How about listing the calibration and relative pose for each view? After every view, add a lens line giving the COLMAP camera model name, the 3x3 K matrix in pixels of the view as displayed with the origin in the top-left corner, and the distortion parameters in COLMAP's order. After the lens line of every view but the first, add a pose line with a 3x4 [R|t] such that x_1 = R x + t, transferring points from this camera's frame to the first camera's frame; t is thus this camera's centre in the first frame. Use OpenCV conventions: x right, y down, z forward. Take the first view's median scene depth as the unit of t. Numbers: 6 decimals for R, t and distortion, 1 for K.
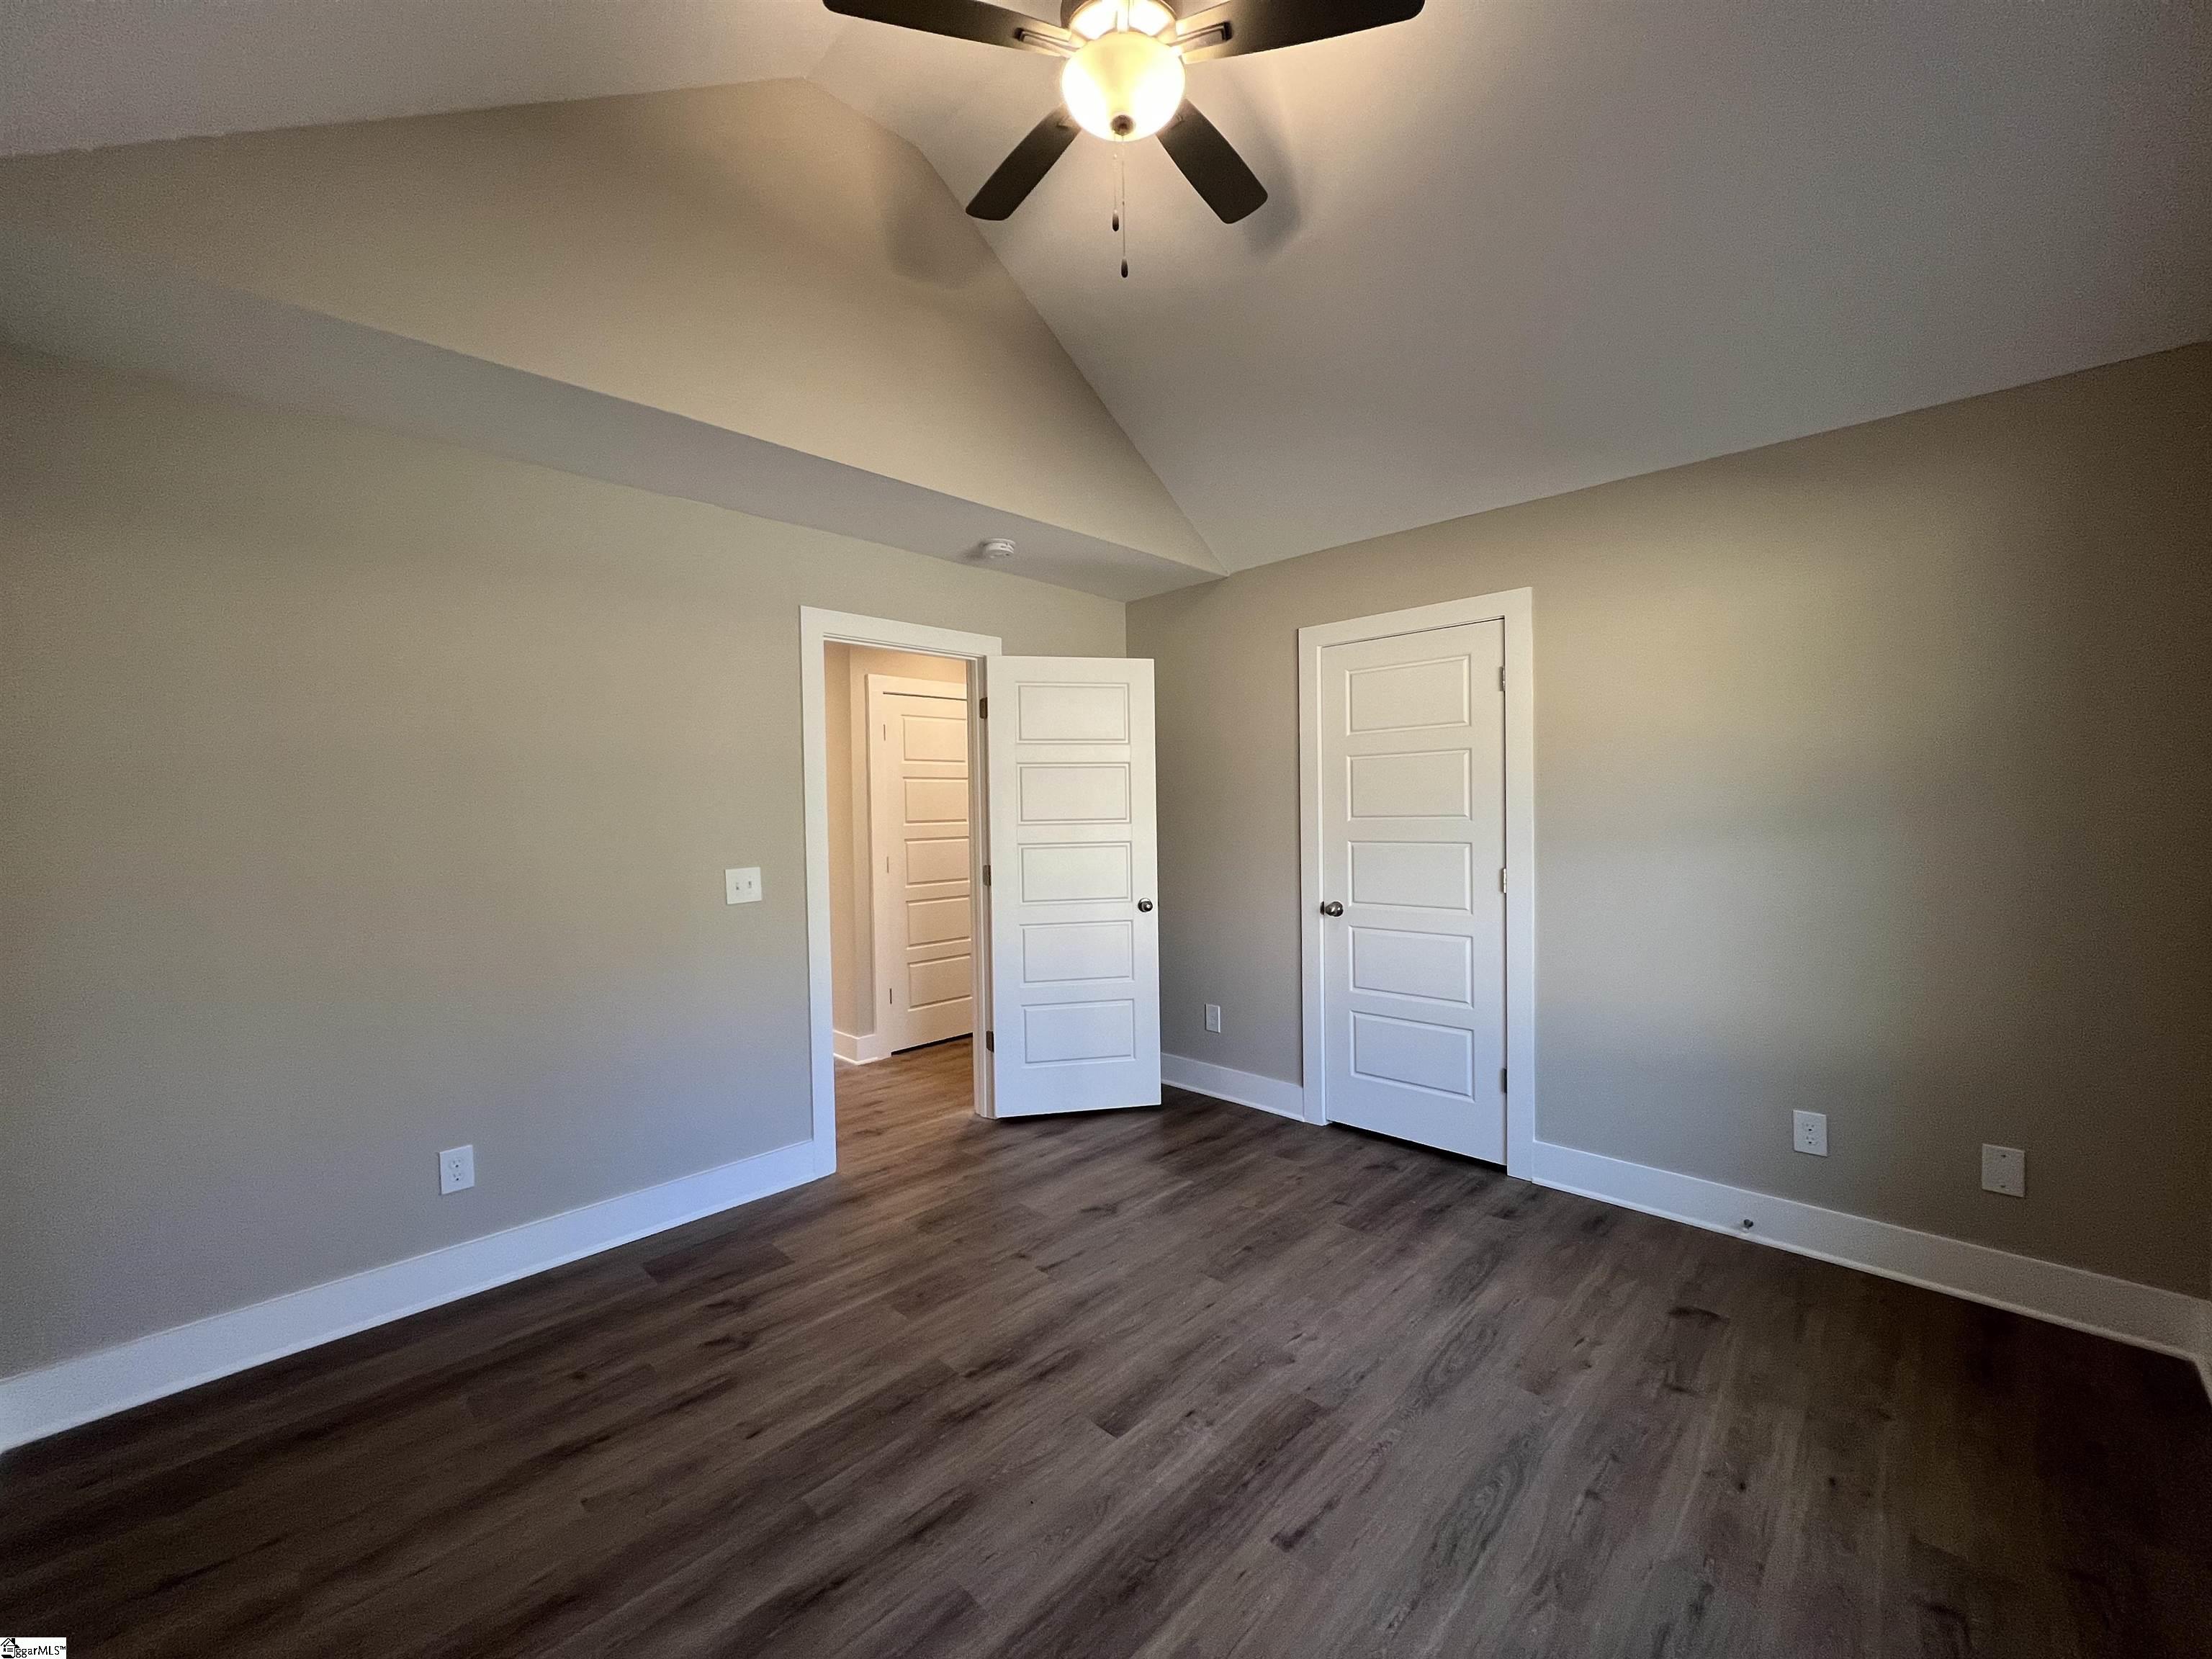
lens RADIAL K [[881.3, 0, 1102.1], [0, 881.3, 837.8], [0, 0, 1]] dist [-0.002667, 0.000864]
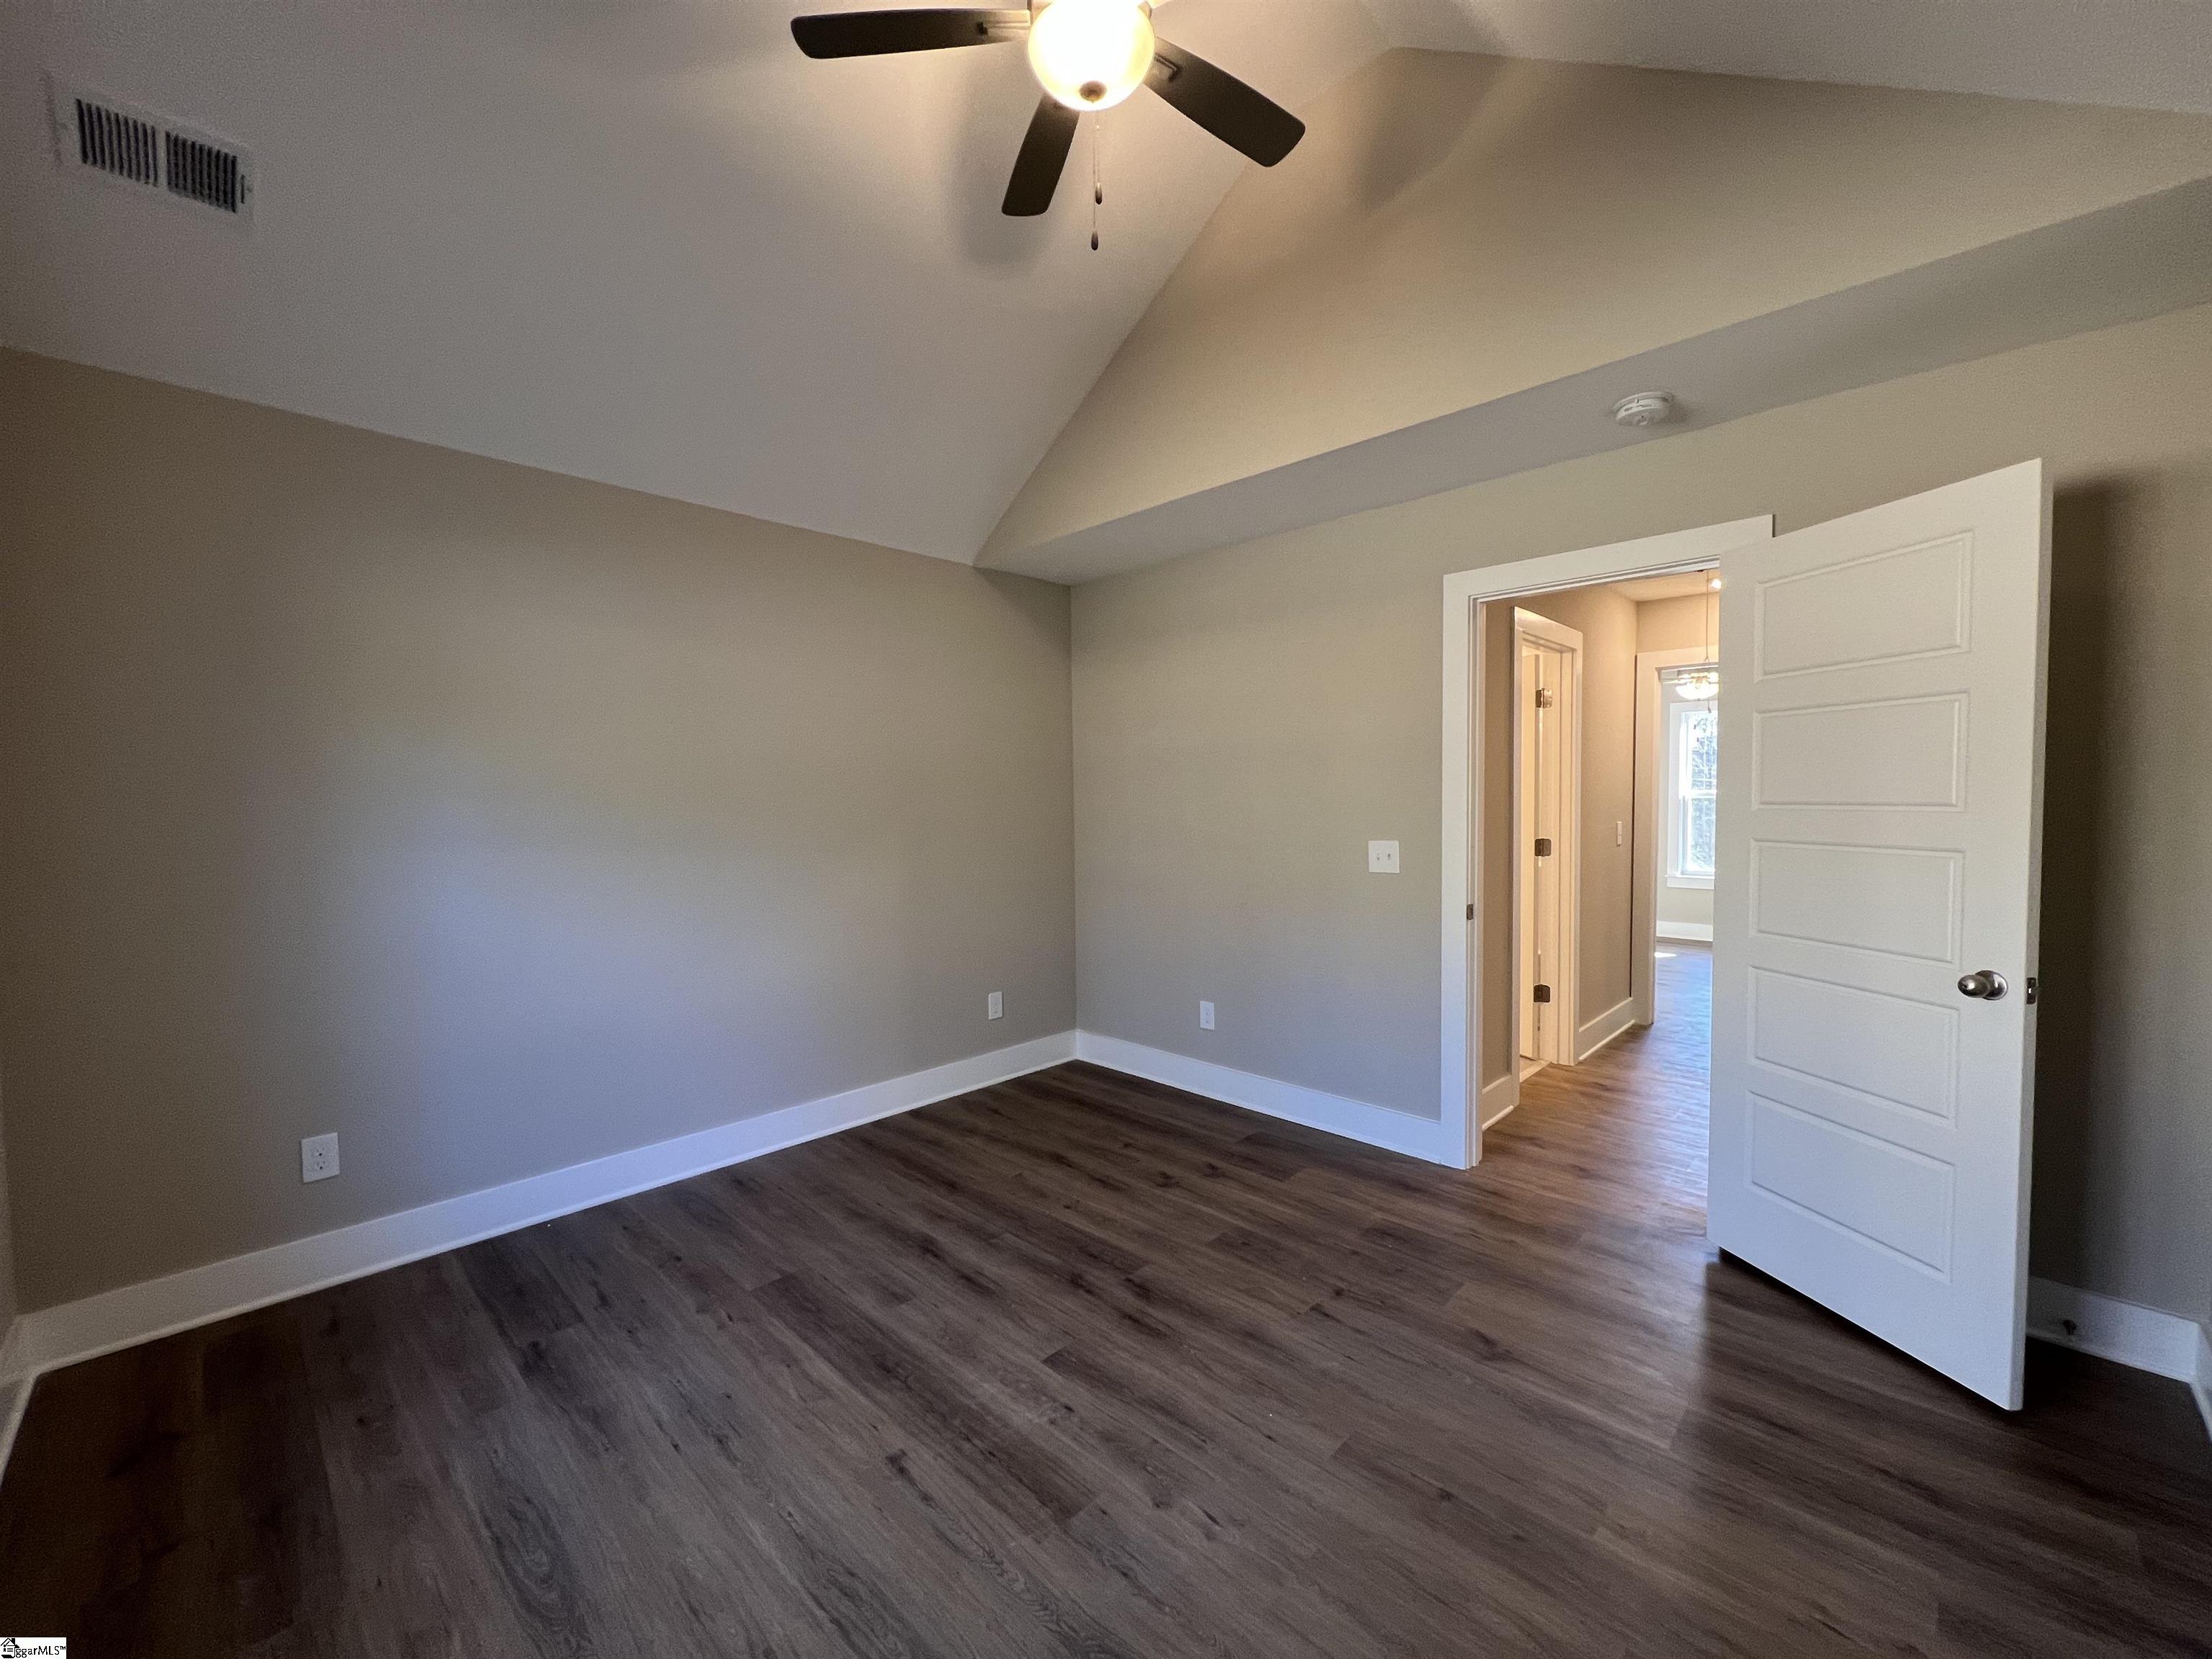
lens RADIAL K [[881.3, 0, 1104.9], [0, 881.3, 834.9], [0, 0, 1]] dist [-0.002667, 0.000864]
pose [[0.001316, 0.061360, -0.998115, 0.983720], [-0.018525, 0.997946, 0.061325, -0.048043], [0.999828, 0.018409, 0.002450, 0.963241]]
